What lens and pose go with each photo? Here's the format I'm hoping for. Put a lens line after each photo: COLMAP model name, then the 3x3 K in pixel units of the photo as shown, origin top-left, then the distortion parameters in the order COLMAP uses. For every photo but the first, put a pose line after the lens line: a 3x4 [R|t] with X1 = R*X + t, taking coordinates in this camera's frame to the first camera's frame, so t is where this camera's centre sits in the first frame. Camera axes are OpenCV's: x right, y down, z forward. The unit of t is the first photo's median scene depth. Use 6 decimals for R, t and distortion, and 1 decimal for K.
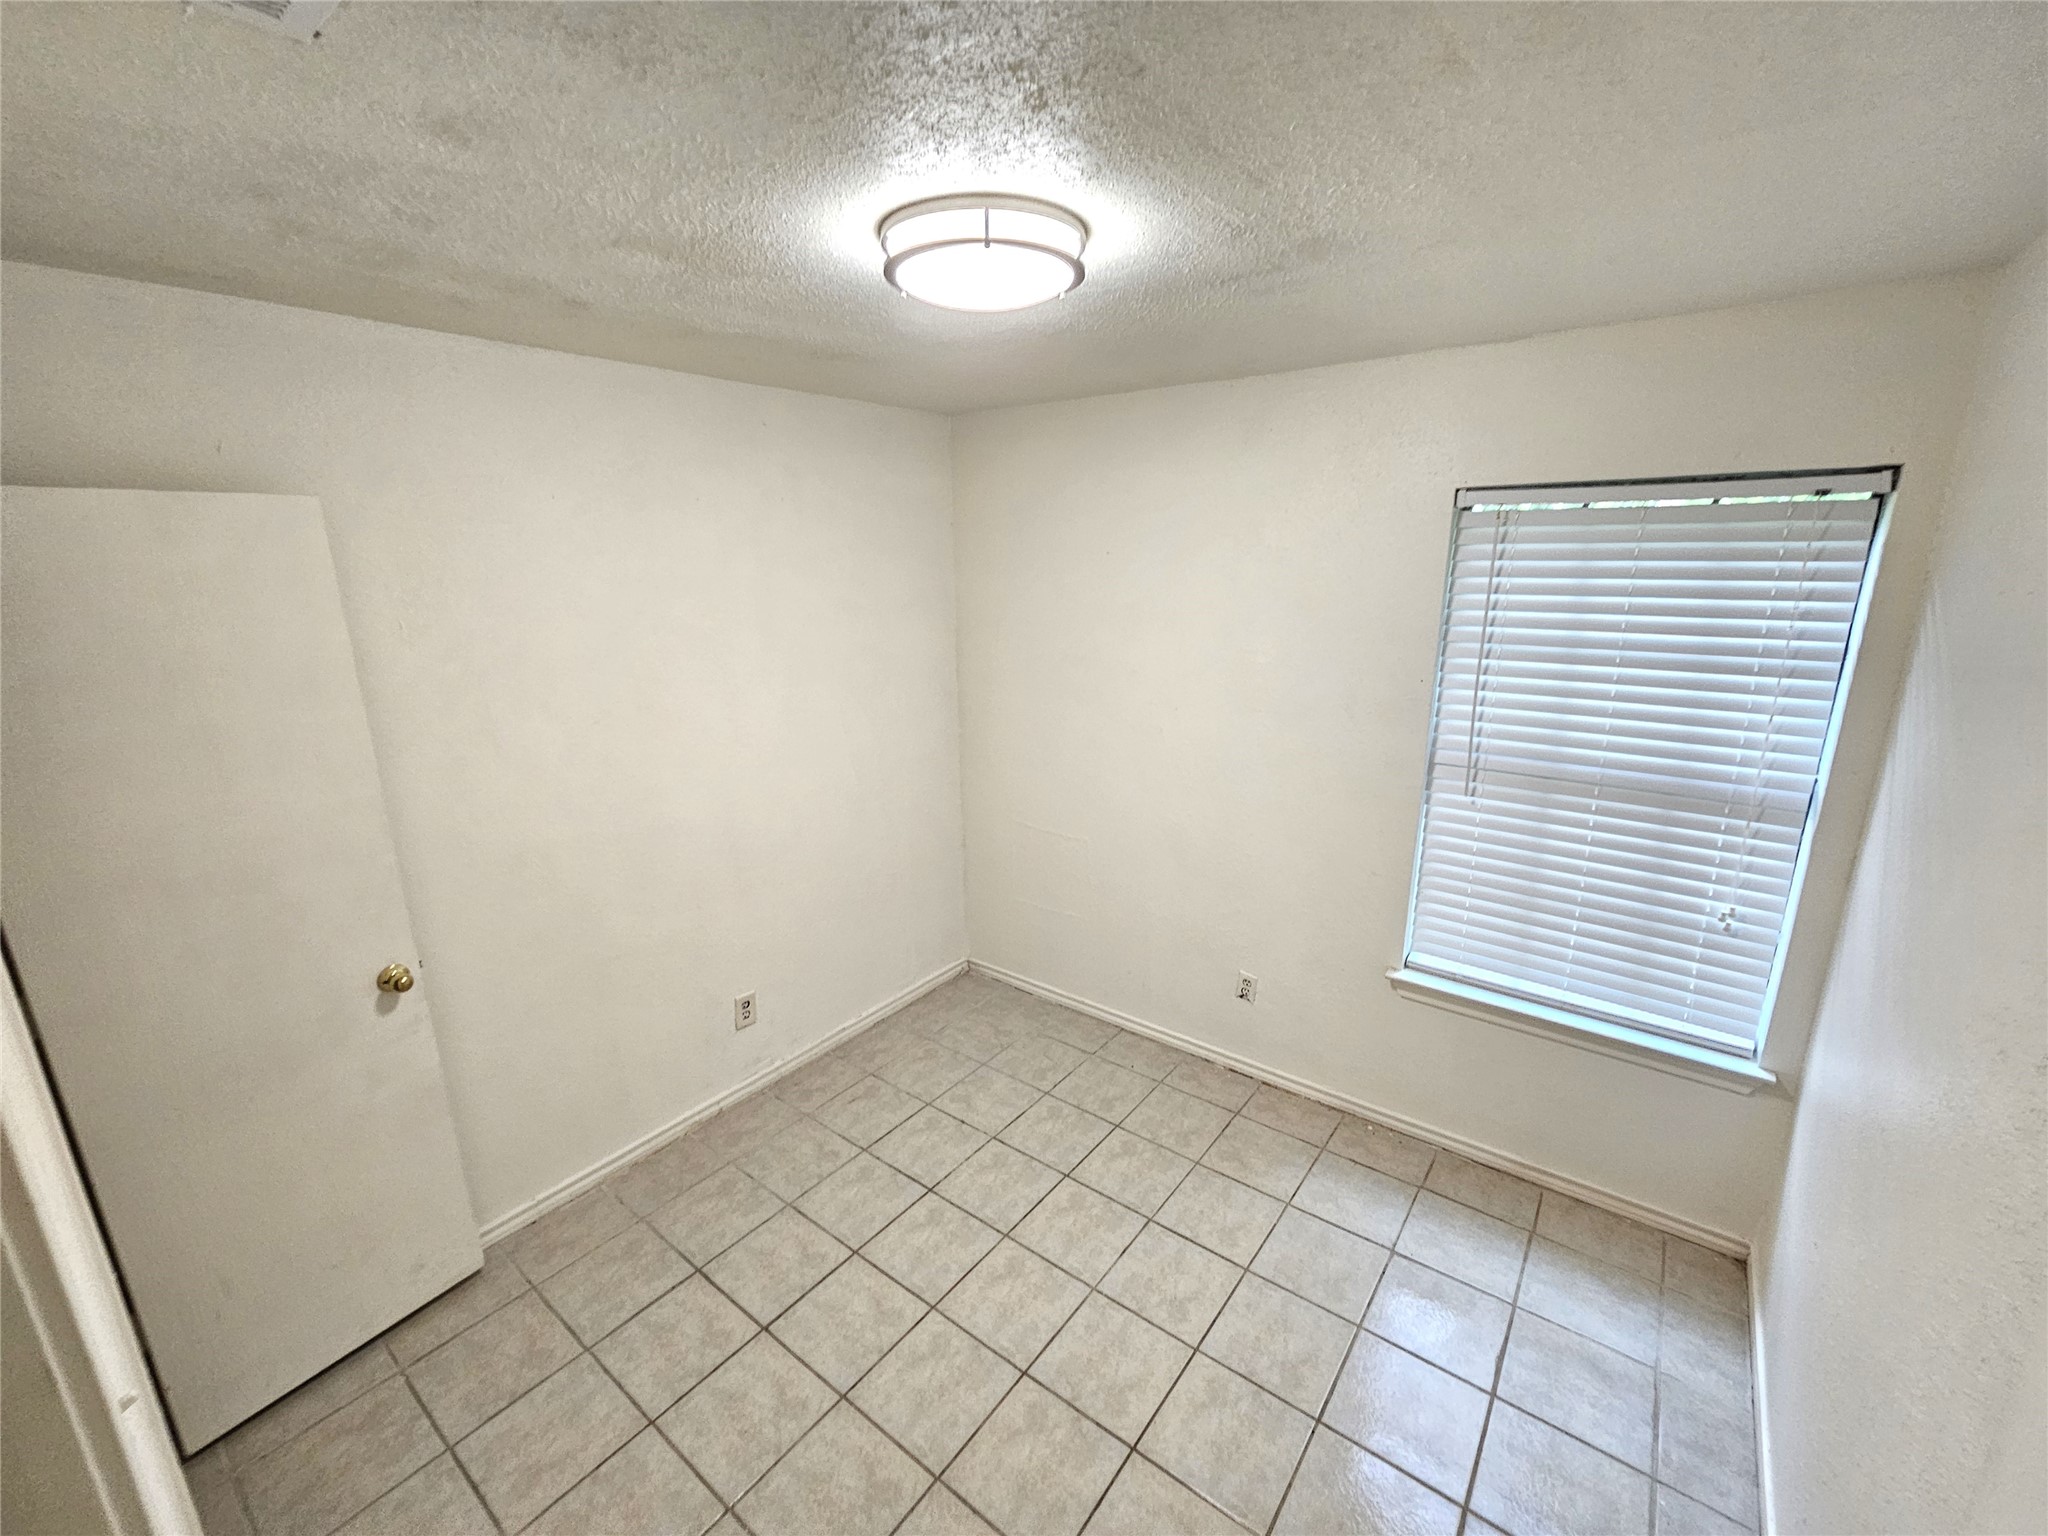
lens RADIAL K [[844.6, 0, 1011.3], [0, 844.6, 770.5], [0, 0, 1]] dist [-0.000527, 0.001611]
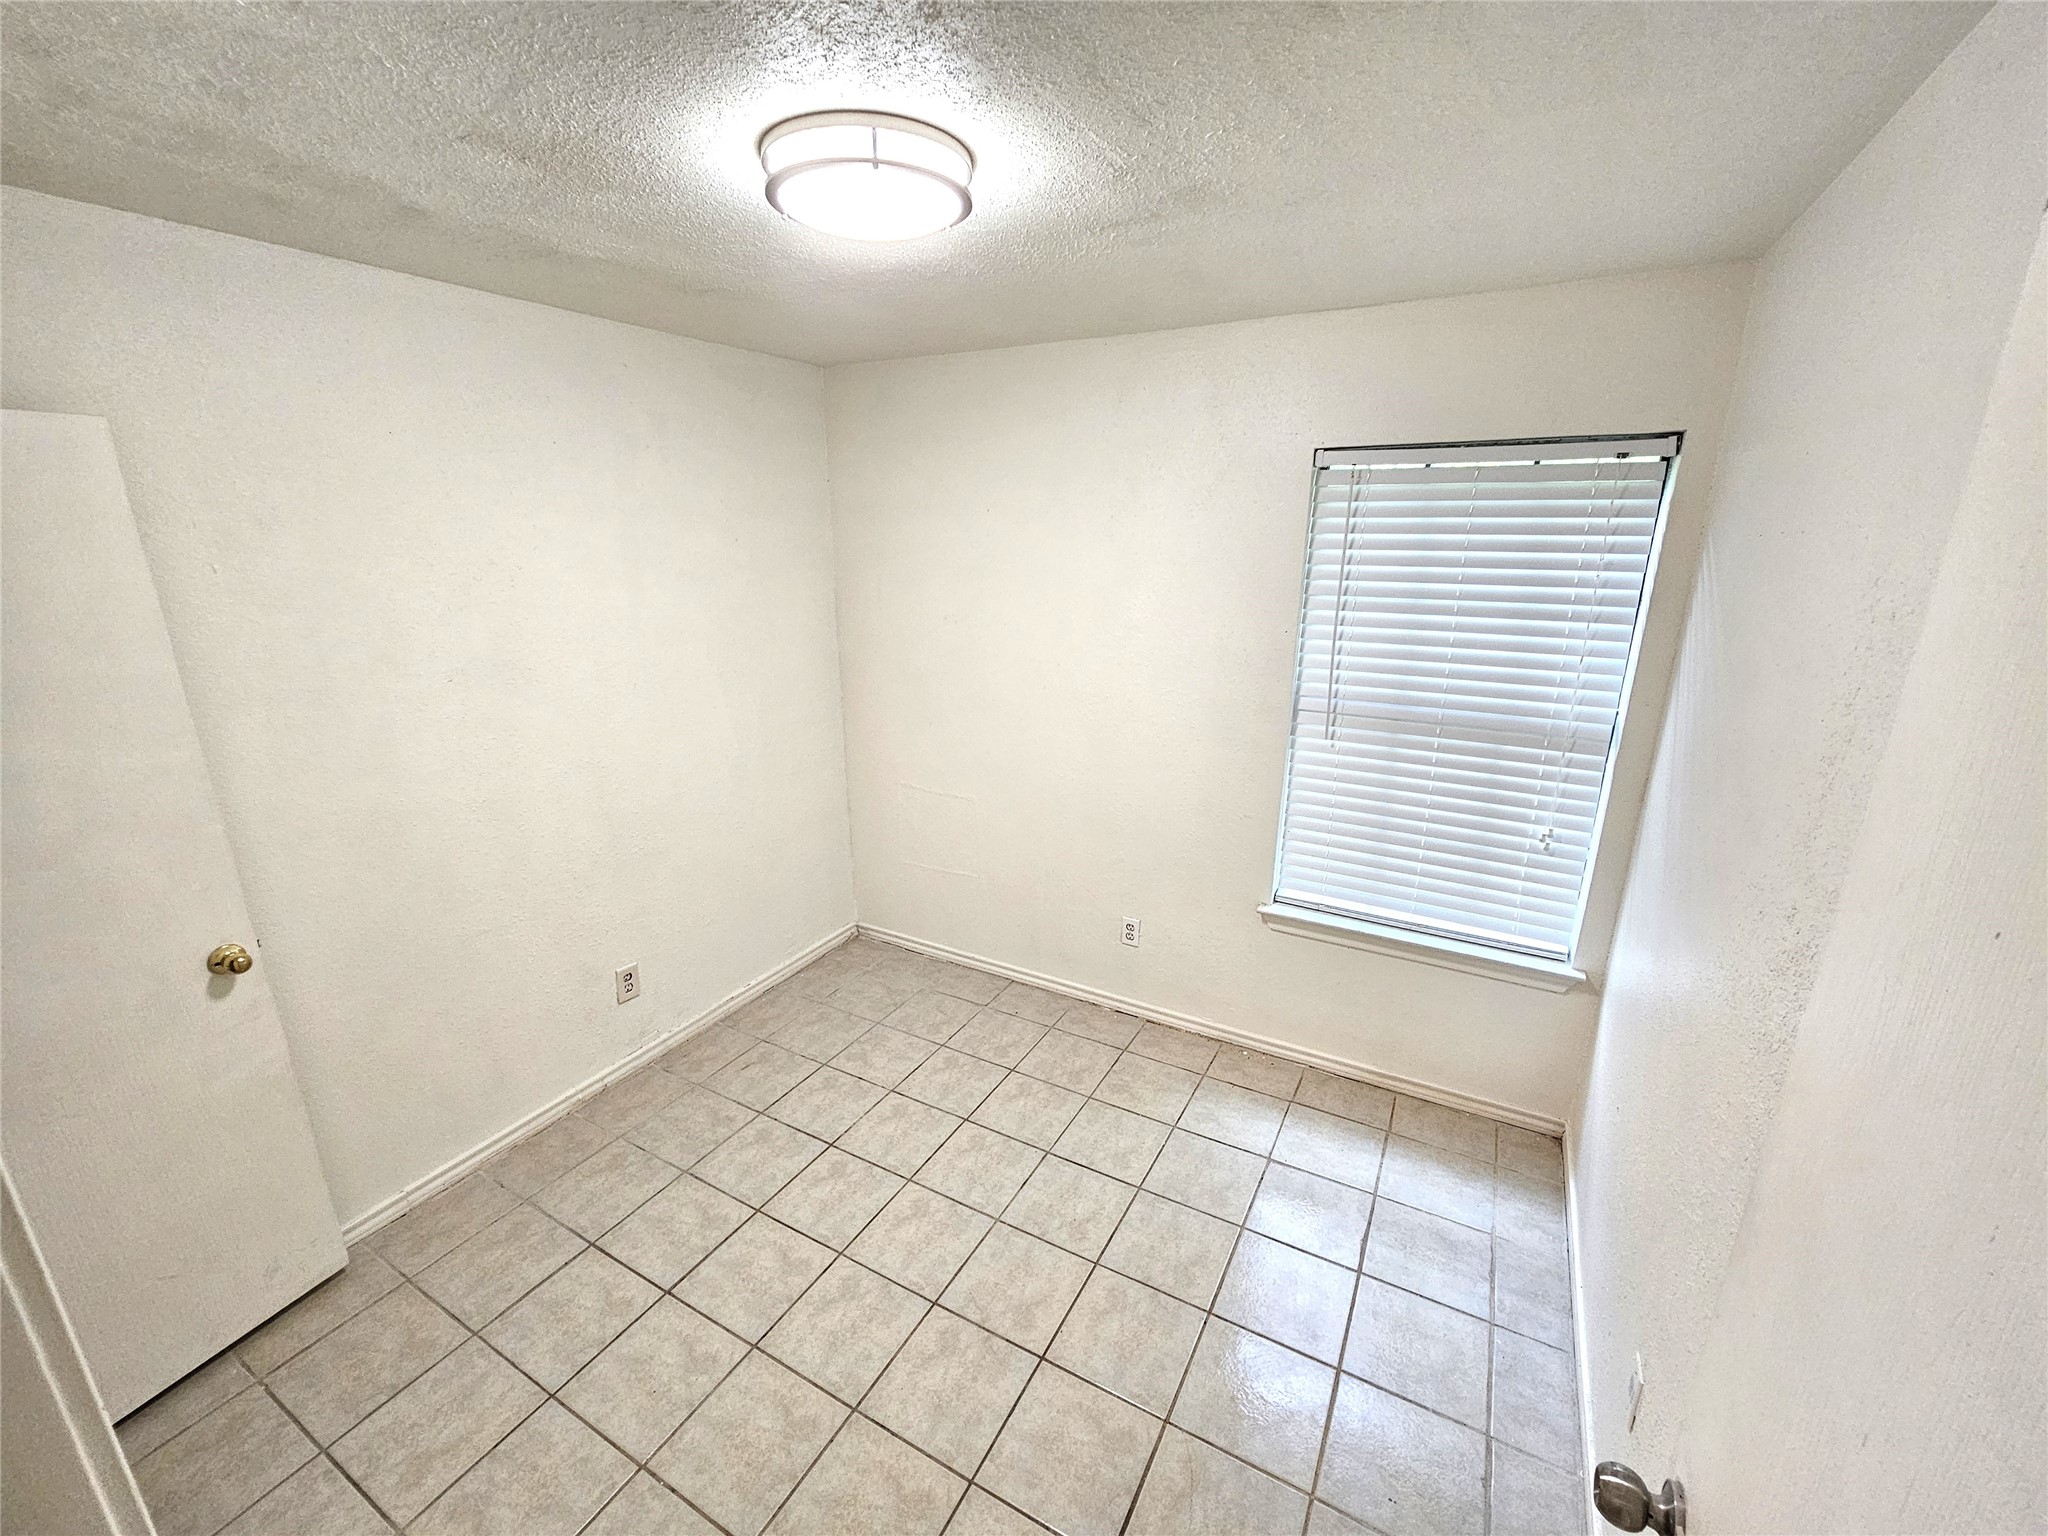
lens RADIAL K [[844.6, 0, 1004.2], [0, 844.6, 775.6], [0, 0, 1]] dist [-0.000527, 0.001611]
pose [[0.989837, -0.029407, 0.139136, -0.023083], [0.025027, 0.999138, 0.033128, 0.036485], [-0.139990, -0.029309, 0.989719, -0.010734]]
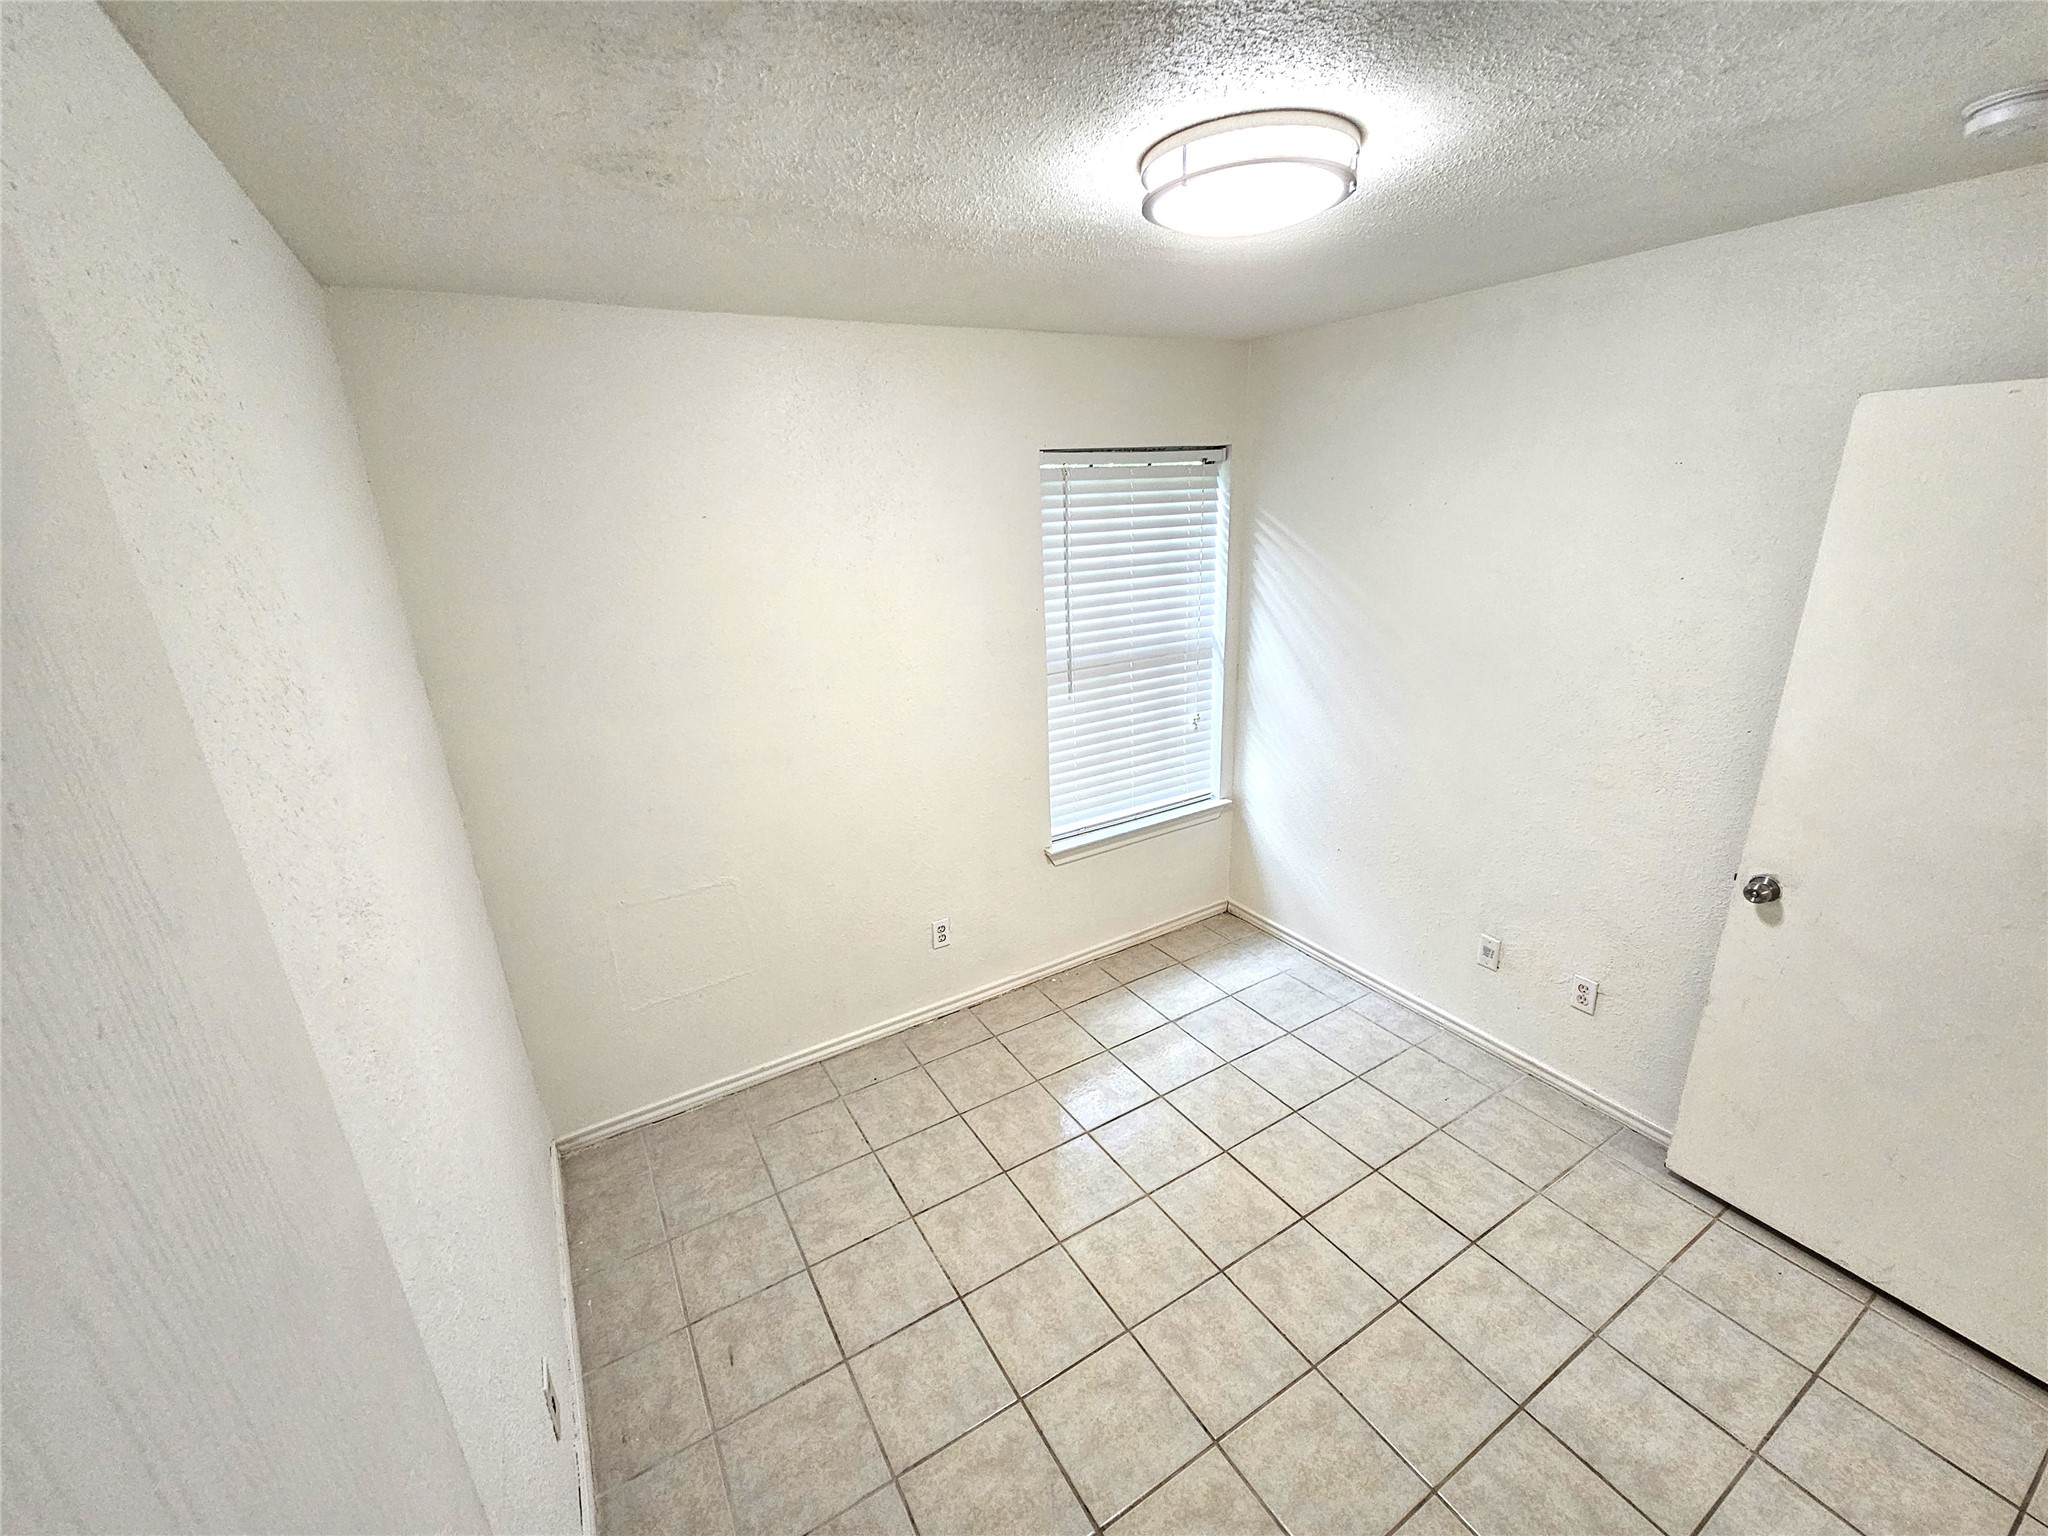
lens RADIAL K [[844.6, 0, 1052.7], [0, 844.6, 774.7], [0, 0, 1]] dist [-0.000527, 0.001611]
pose [[0.356853, -0.299477, 0.884856, -0.769362], [0.271782, 0.939529, 0.208374, -0.151885], [-0.893751, 0.166129, 0.416666, 0.597678]]
